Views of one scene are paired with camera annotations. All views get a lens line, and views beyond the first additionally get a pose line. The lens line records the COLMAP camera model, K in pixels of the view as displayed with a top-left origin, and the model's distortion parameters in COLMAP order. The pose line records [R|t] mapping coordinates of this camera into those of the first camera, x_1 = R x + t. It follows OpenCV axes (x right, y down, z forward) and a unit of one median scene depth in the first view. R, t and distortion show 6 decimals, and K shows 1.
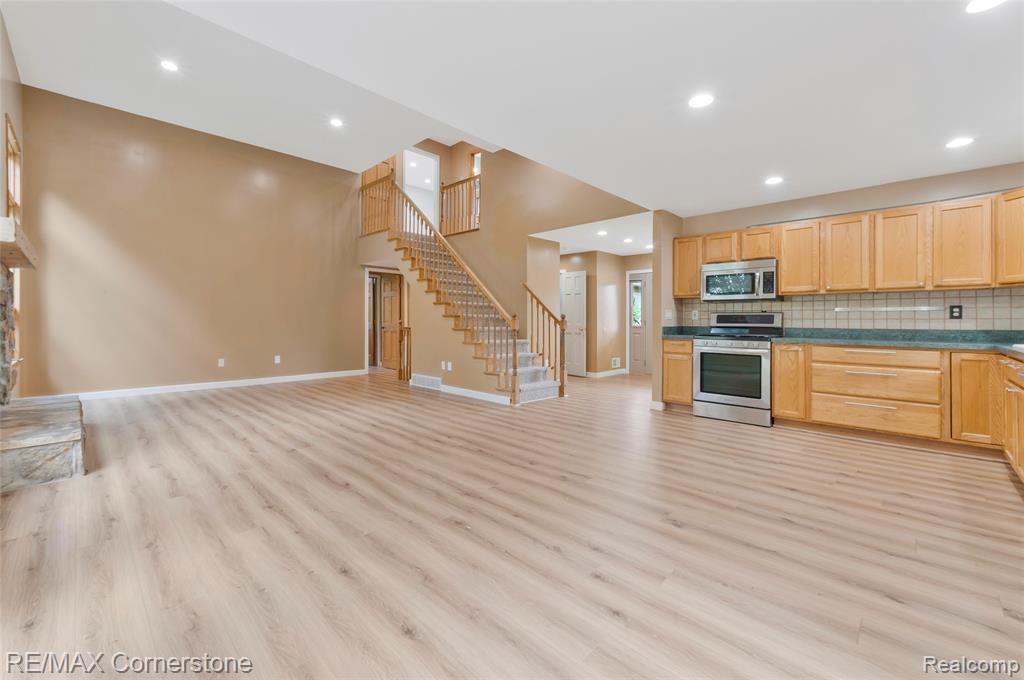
lens RADIAL K [[402.5, 0, 516.4], [0, 402.5, 319.9], [0, 0, 1]] dist [0.000995, 0.000036]
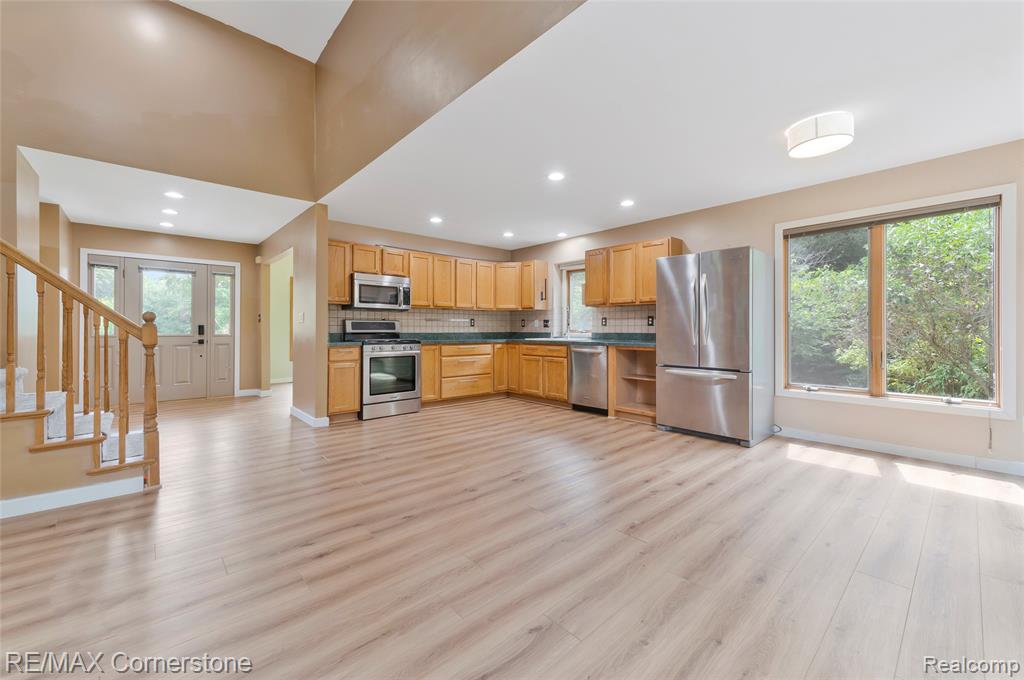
lens RADIAL K [[408.4, 0, 486.7], [0, 408.4, 331.5], [0, 0, 1]] dist [0.001127, 0.000078]
pose [[0.117821, -0.009910, 0.992985, -0.623201], [-0.003231, 0.999941, 0.010363, 0.000986], [-0.993030, -0.004429, 0.117782, 0.644071]]
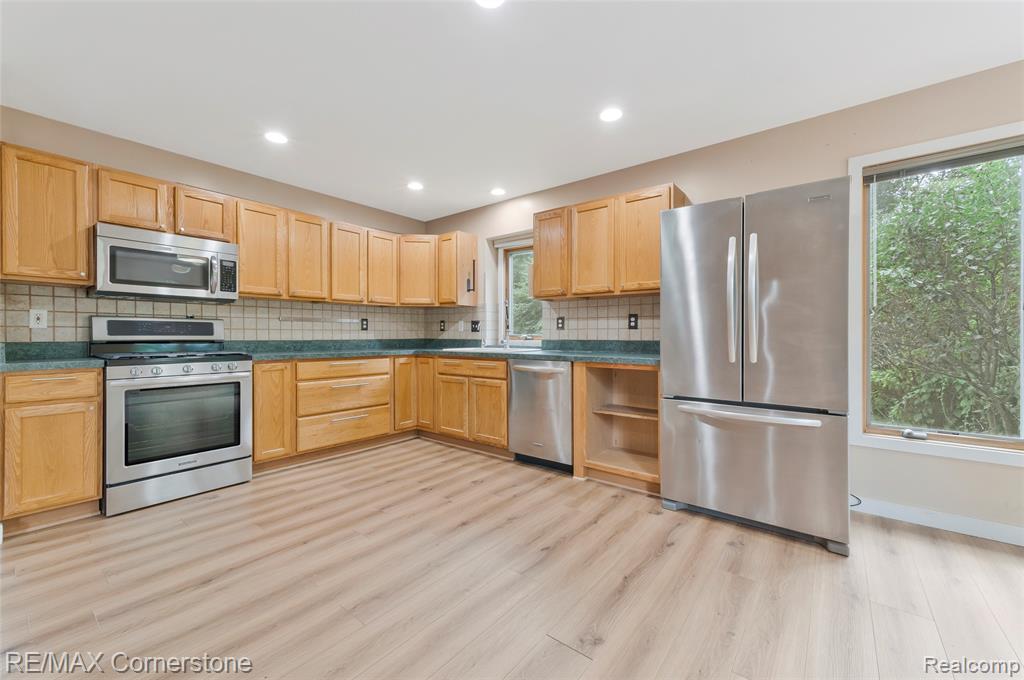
lens RADIAL K [[412.5, 0, 499.6], [0, 412.5, 338.6], [0, 0, 1]] dist [0.001390, 0.000072]
pose [[-0.074939, -0.013392, 0.997098, -0.129757], [-0.003898, 0.999906, 0.013137, 0.004068], [-0.997181, -0.002902, -0.074984, 0.619451]]
